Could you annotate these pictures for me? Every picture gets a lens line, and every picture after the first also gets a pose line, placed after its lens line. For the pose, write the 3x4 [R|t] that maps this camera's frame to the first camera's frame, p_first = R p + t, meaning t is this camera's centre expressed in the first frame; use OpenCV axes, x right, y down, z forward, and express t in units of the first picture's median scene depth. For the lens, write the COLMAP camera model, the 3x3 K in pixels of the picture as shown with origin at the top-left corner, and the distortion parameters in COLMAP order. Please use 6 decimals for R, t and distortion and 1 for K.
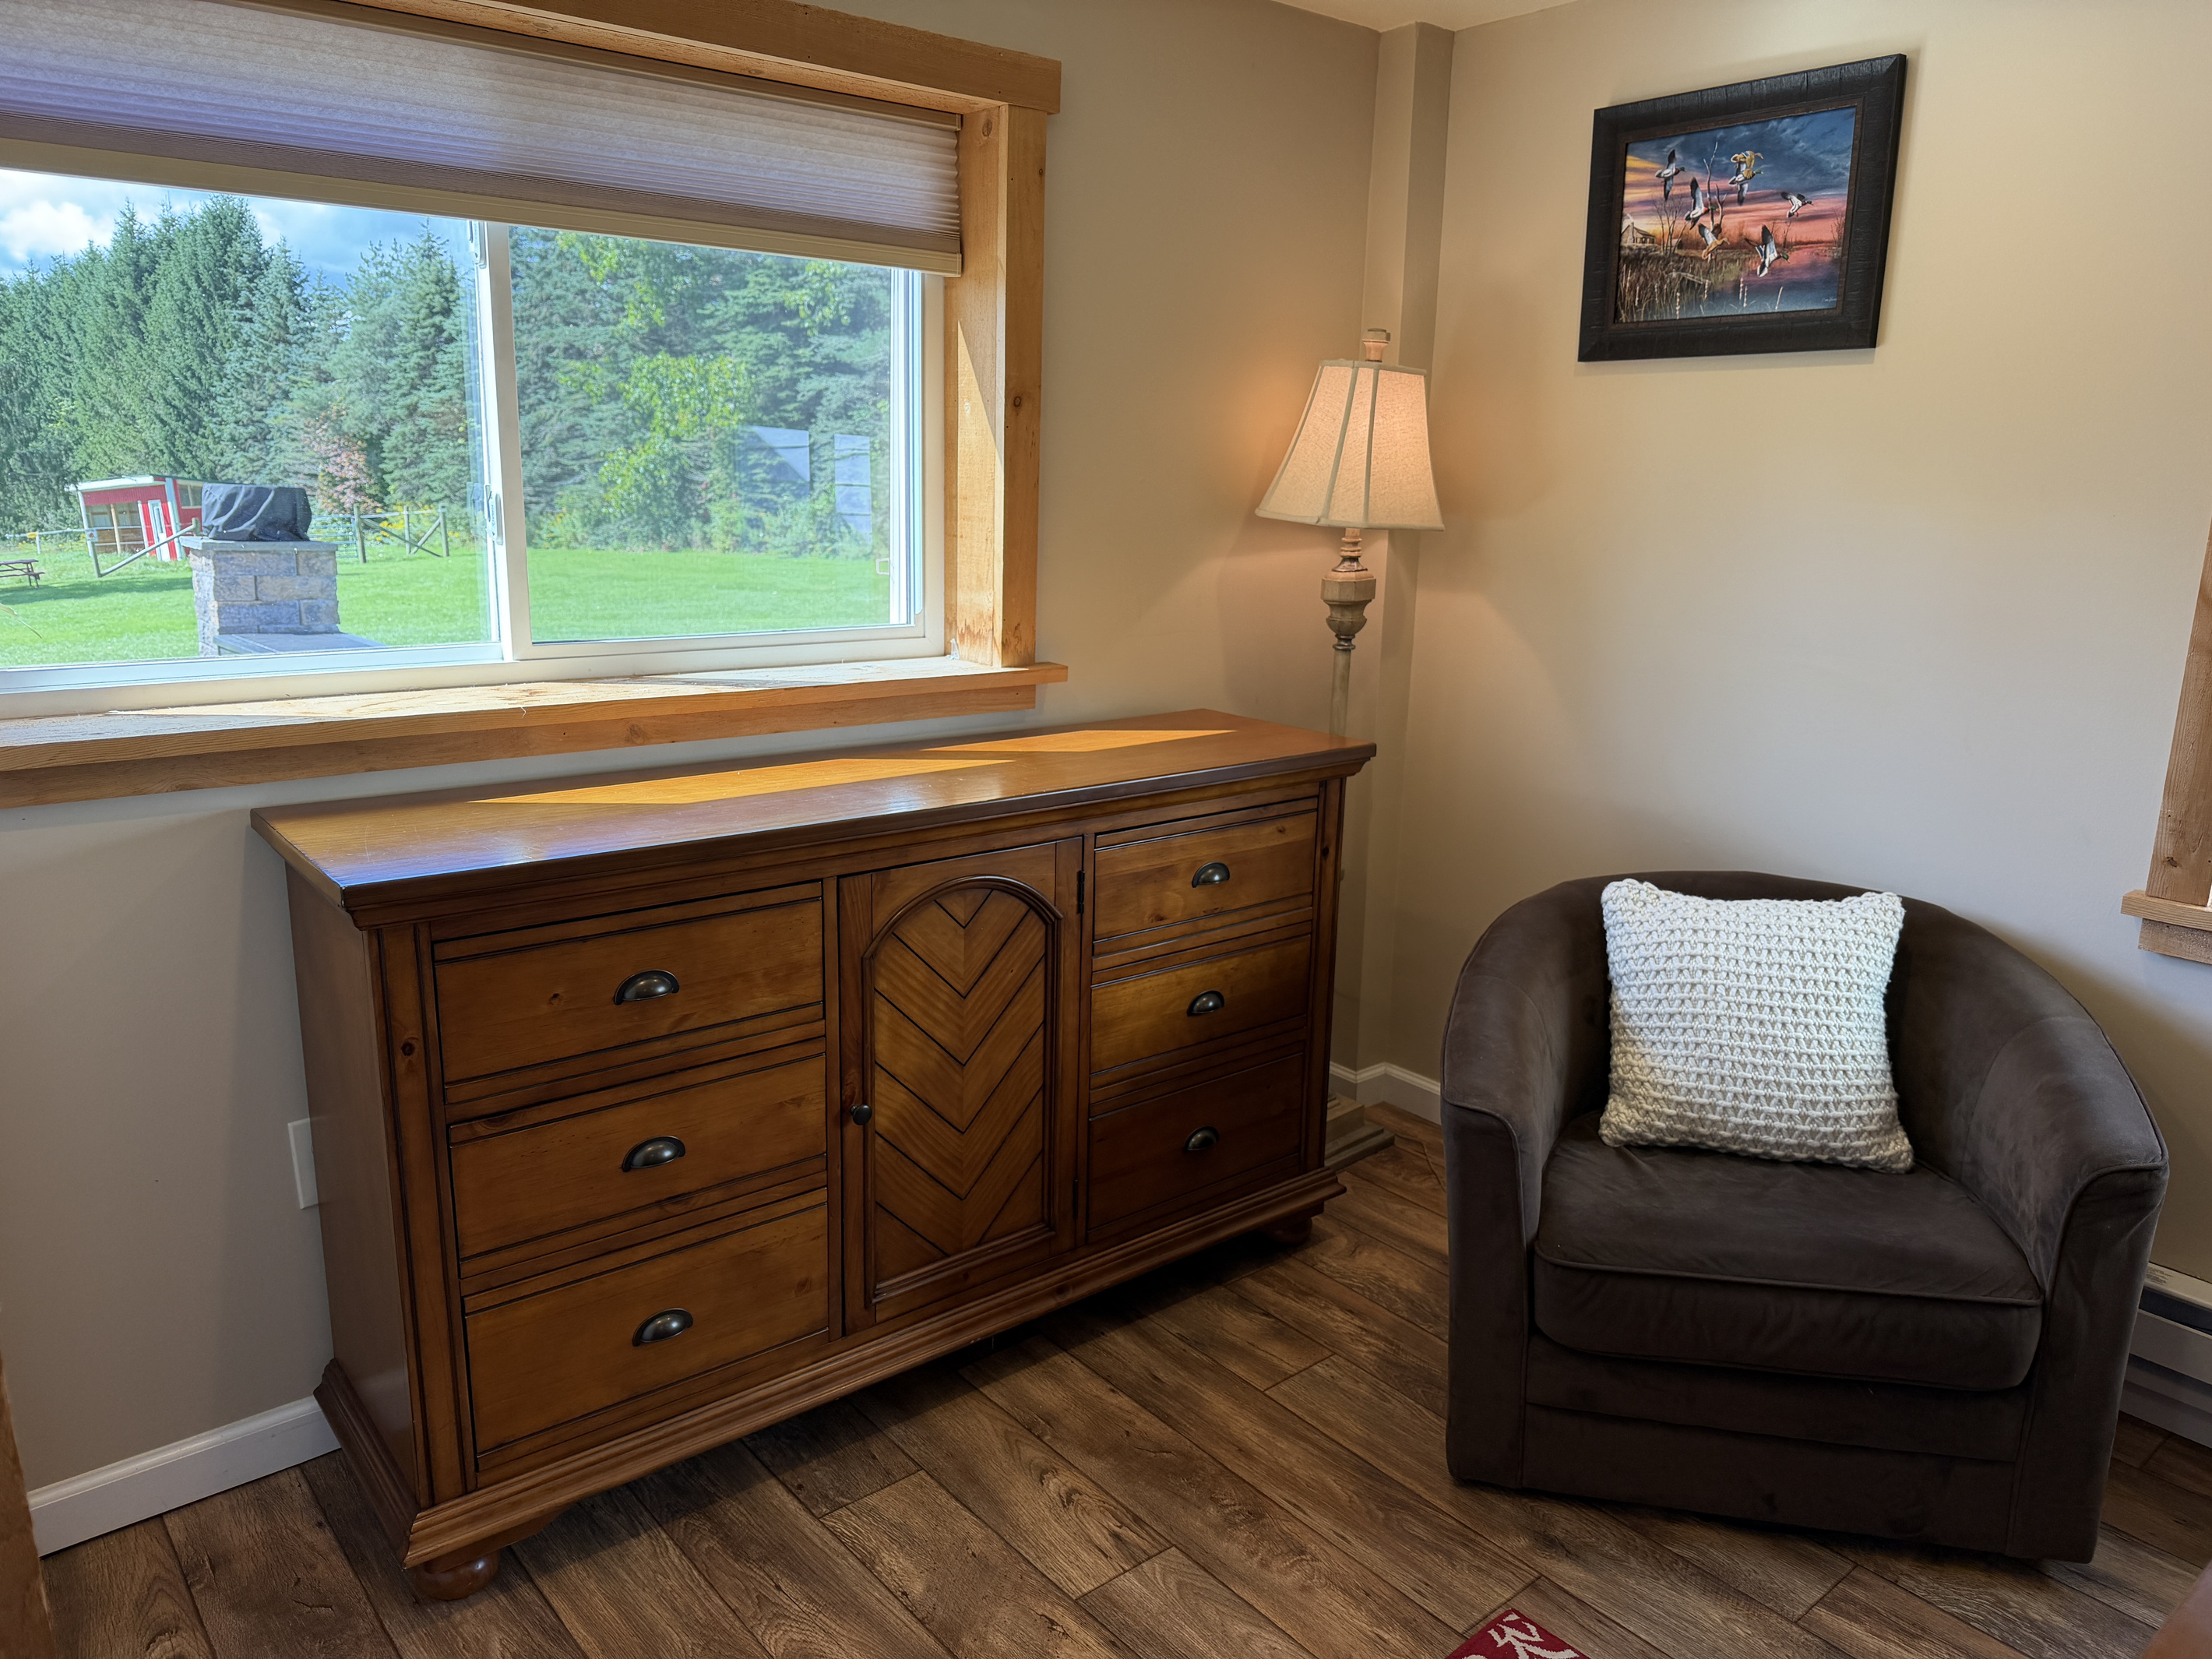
lens RADIAL K [[1561.1, 0, 1108.3], [0, 1561.1, 823.6], [0, 0, 1]] dist [0.039865, -0.058016]
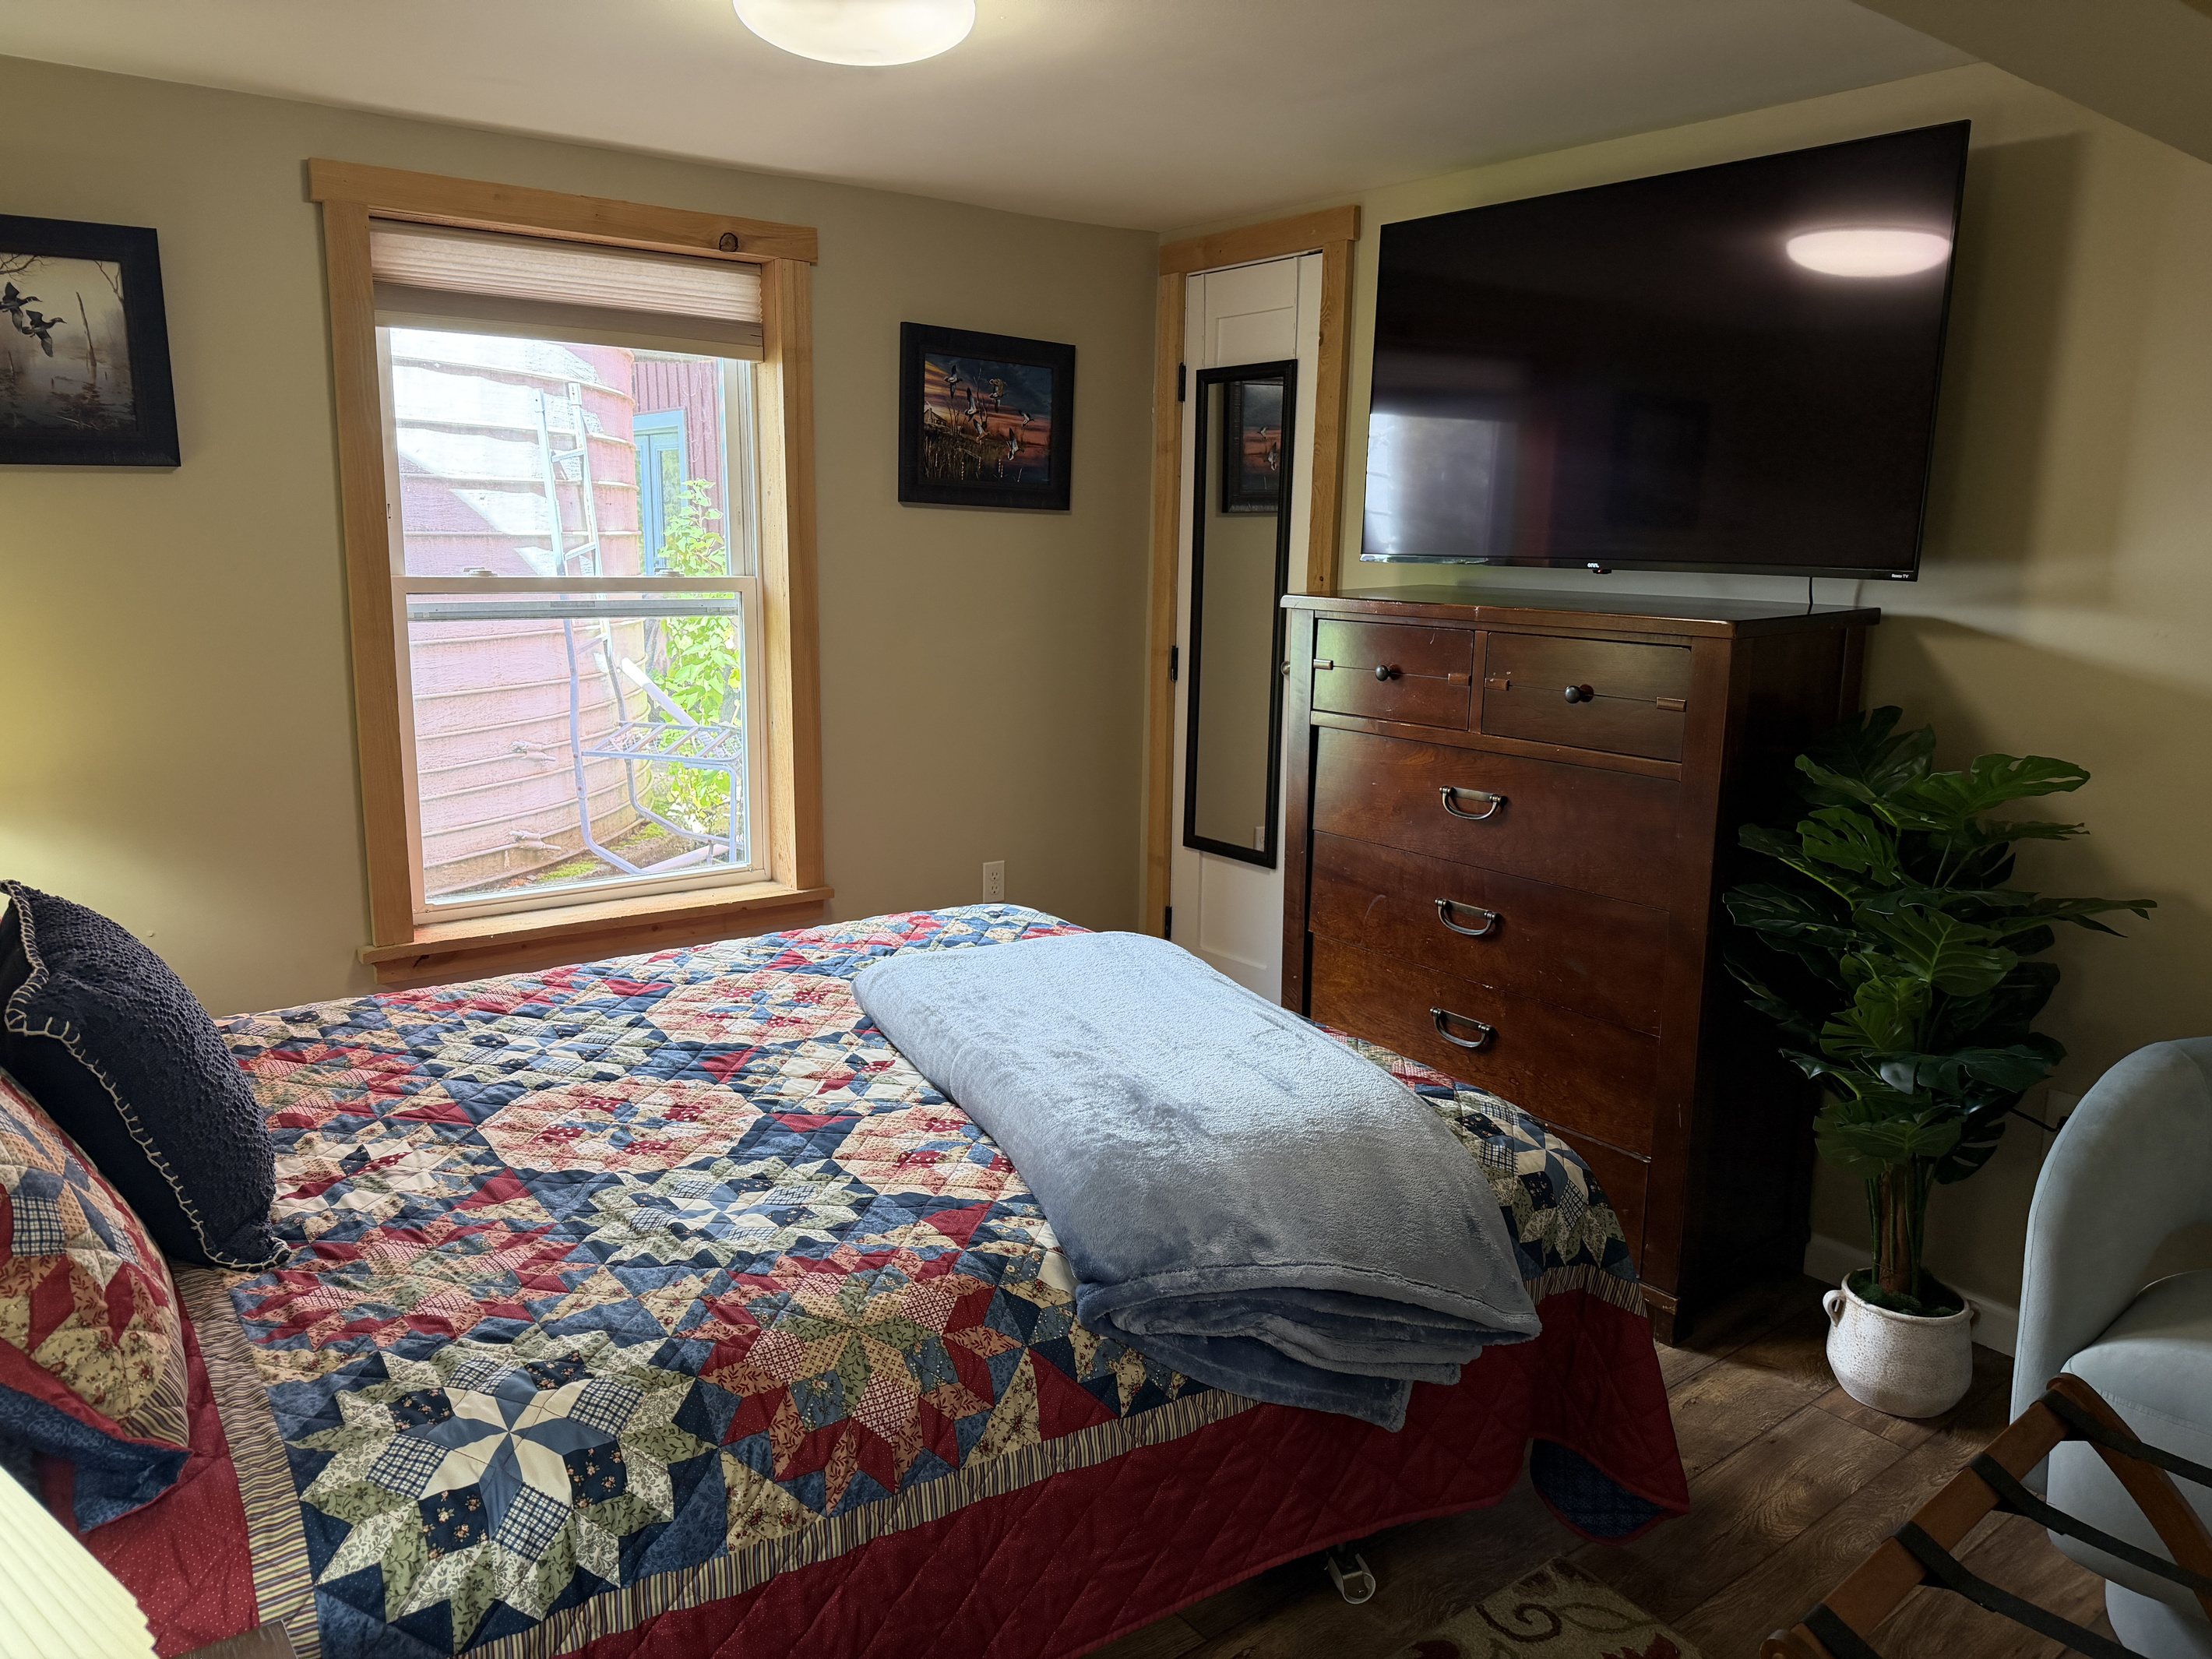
lens RADIAL K [[1561.1, 0, 1114.7], [0, 1561.1, 800.6], [0, 0, 1]] dist [0.039865, -0.058016]
pose [[0.009492, -0.161301, 0.986860, -1.212186], [0.194024, 0.968445, 0.156425, -0.247889], [-0.980951, 0.189990, 0.040489, 0.919481]]
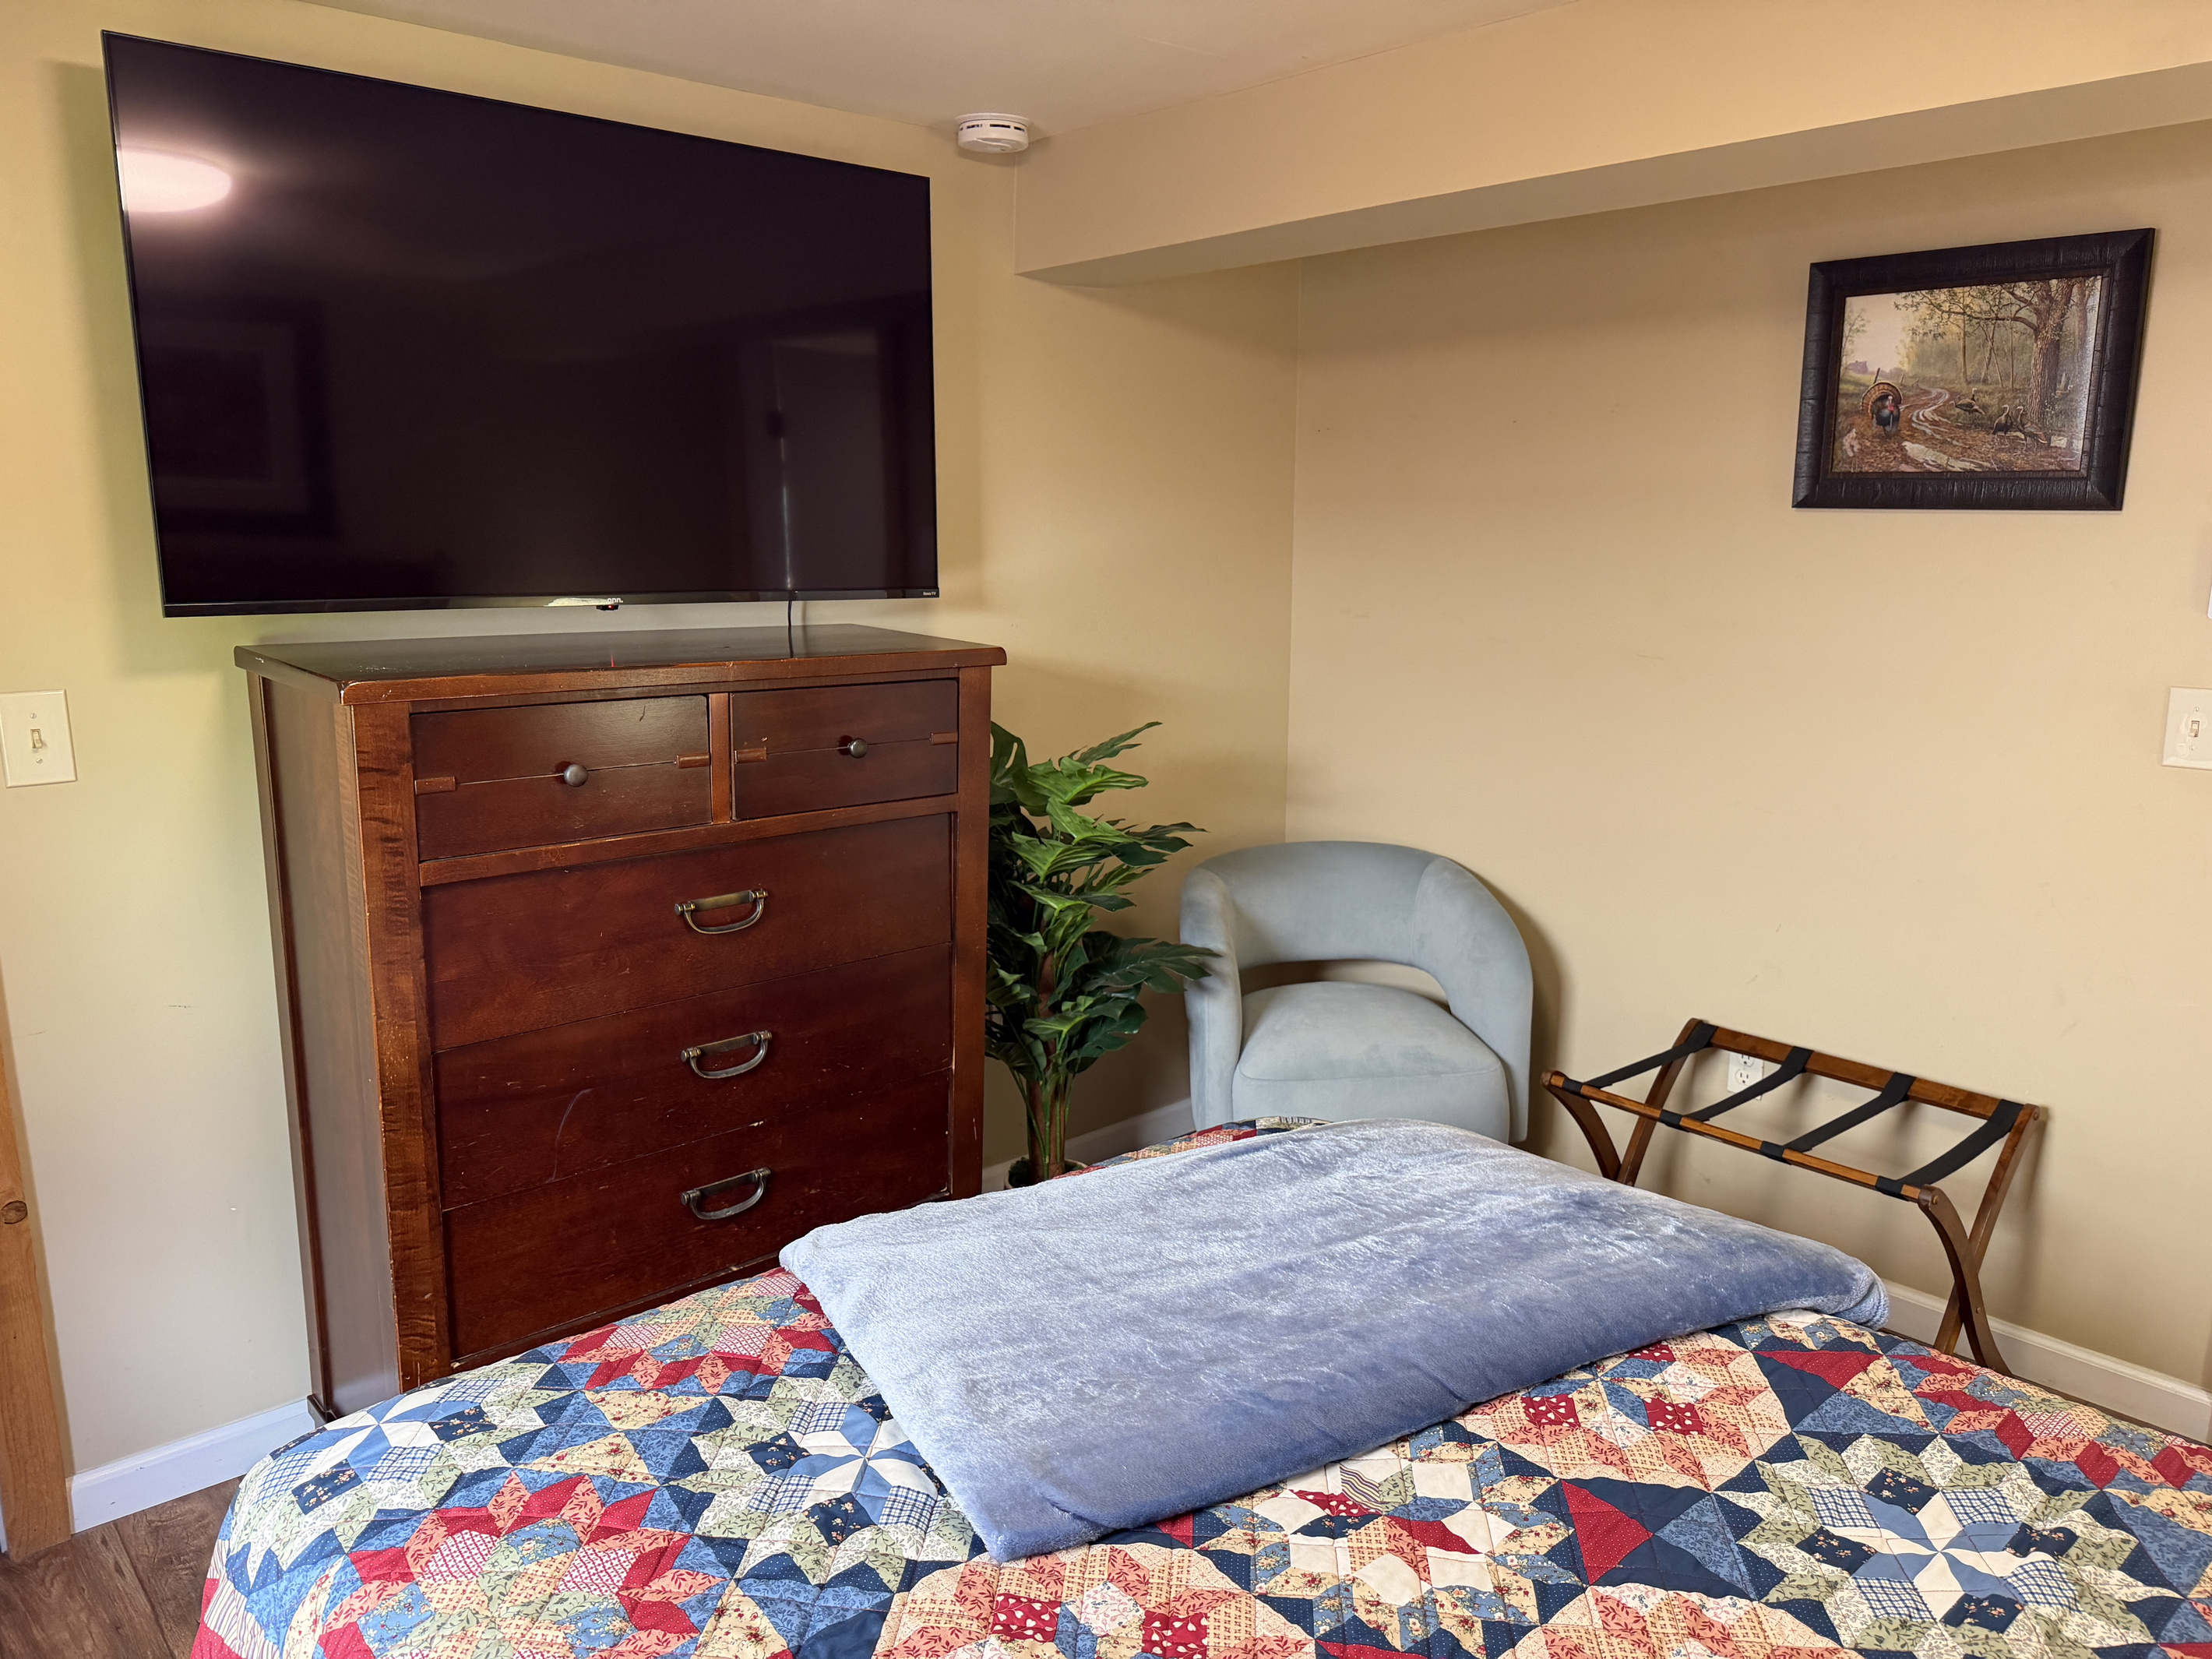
lens RADIAL K [[1561.1, 0, 1119.8], [0, 1561.1, 767.0], [0, 0, 1]] dist [0.039865, -0.058016]
pose [[-0.997323, 0.009057, -0.072565, -0.242281], [-0.017858, 0.932094, 0.361777, -0.420811], [0.070914, 0.362104, -0.929436, 1.526662]]
